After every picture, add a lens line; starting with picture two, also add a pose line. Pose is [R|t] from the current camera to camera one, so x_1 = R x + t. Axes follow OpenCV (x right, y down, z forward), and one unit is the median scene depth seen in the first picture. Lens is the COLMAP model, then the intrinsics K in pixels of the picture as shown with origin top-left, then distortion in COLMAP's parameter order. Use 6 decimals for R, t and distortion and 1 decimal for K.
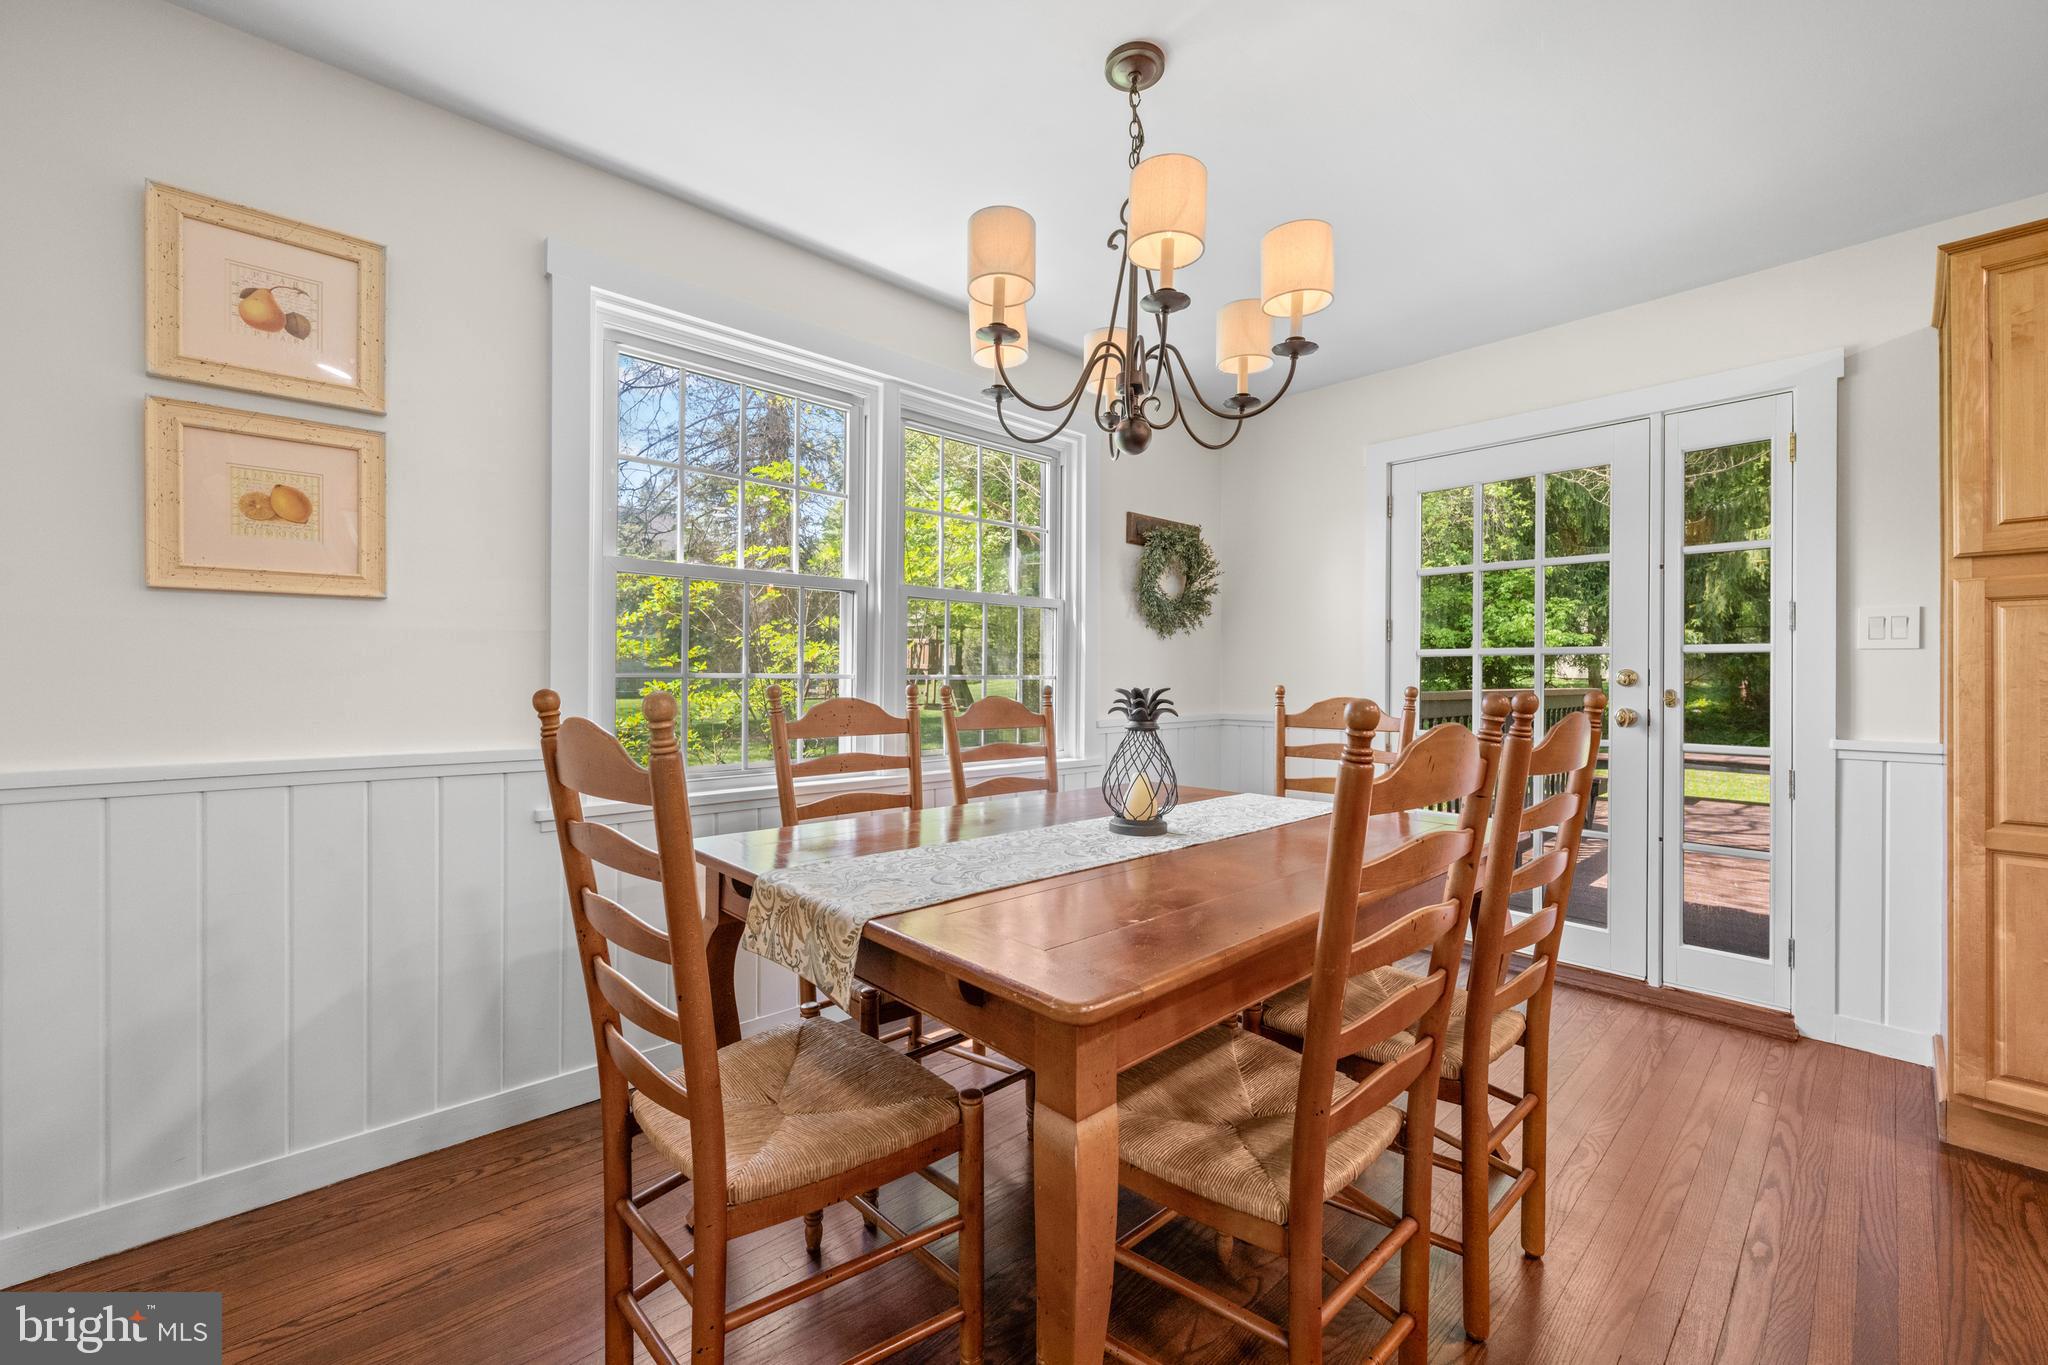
lens RADIAL K [[808.3, 0, 1024.6], [0, 808.3, 676.9], [0, 0, 1]] dist [-0.001531, 0.000375]
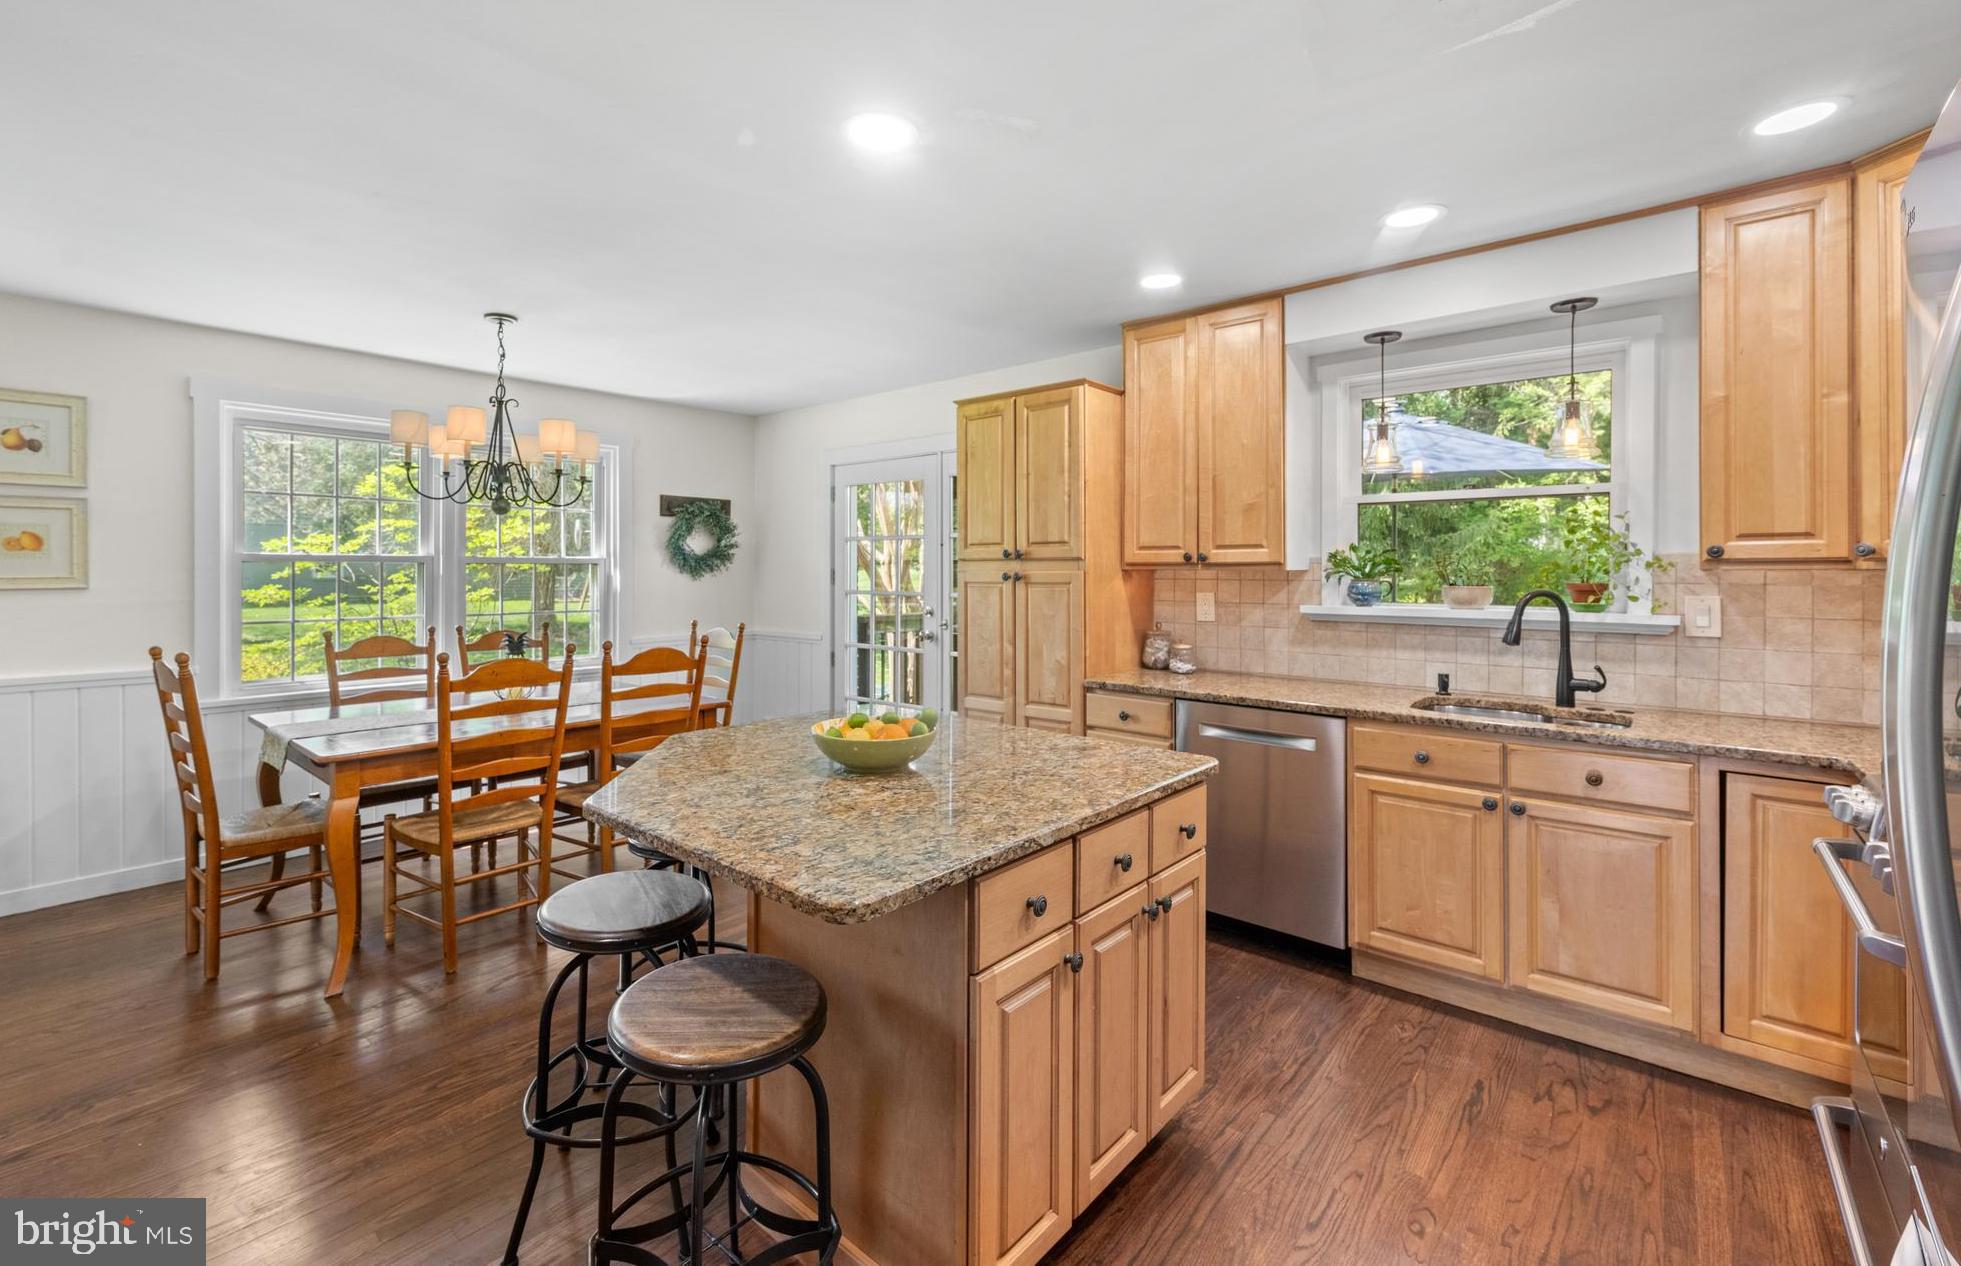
lens RADIAL K [[827.6, 0, 936.8], [0, 827.6, 573.2], [0, 0, 1]] dist [-0.001712, 0.000011]
pose [[0.995061, -0.004540, 0.099163, 0.912981], [0.004404, 0.999989, 0.001588, -0.121778], [-0.099169, -0.001143, 0.995070, -1.026476]]
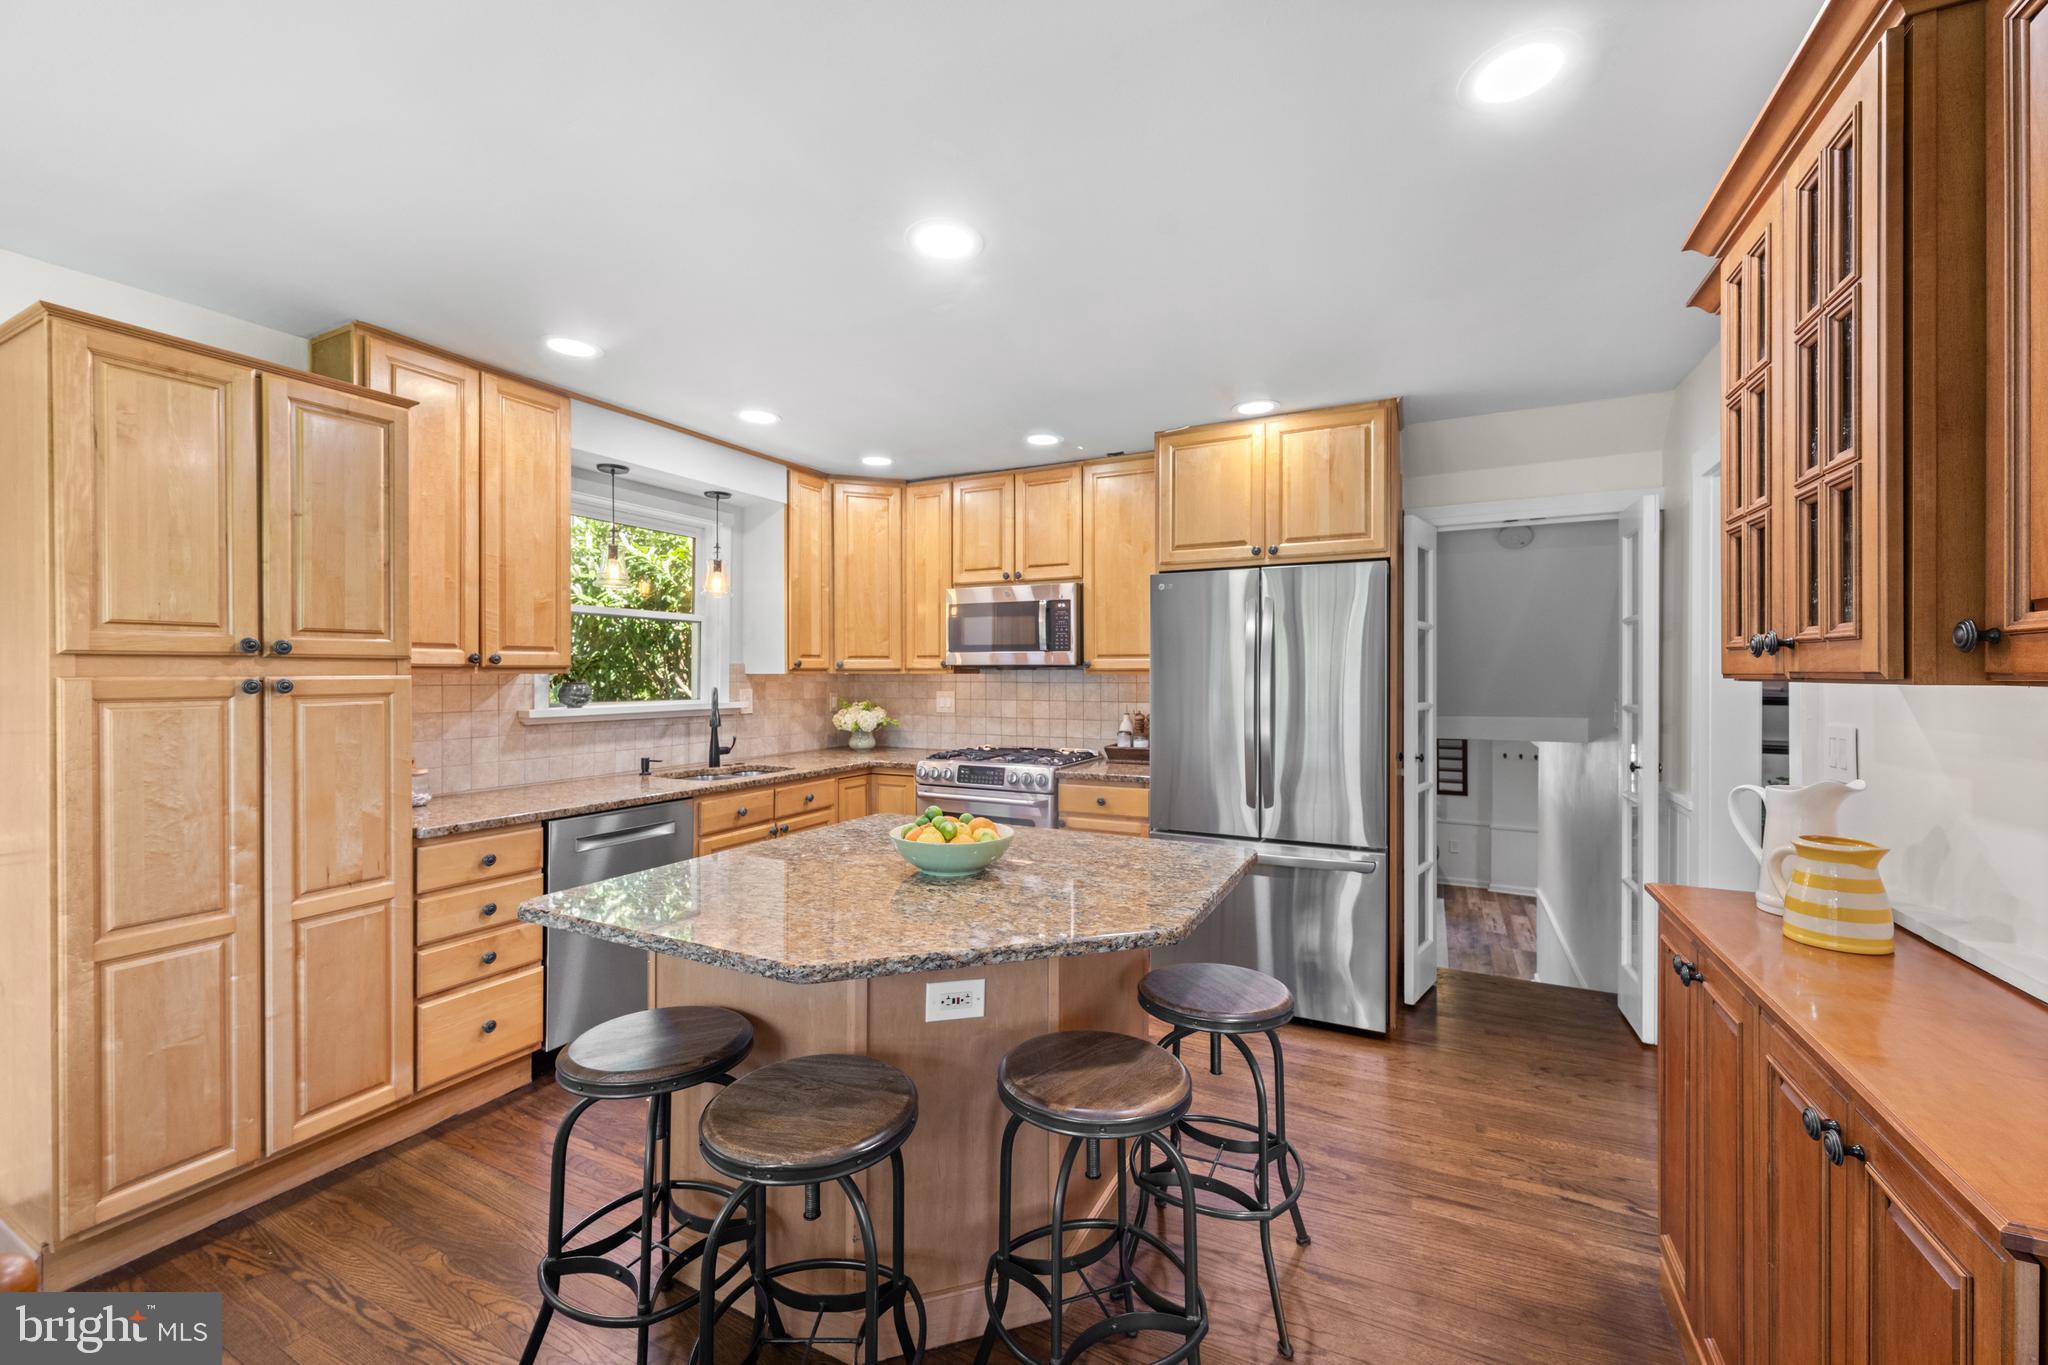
lens RADIAL K [[808.3, 0, 1011.1], [0, 808.3, 674.9], [0, 0, 1]] dist [-0.001531, 0.000375]
pose [[-0.339979, -0.008436, 0.940395, -0.066804], [-0.001735, 0.999964, 0.008343, -0.135701], [-0.940431, 0.001205, -0.339981, 0.307233]]
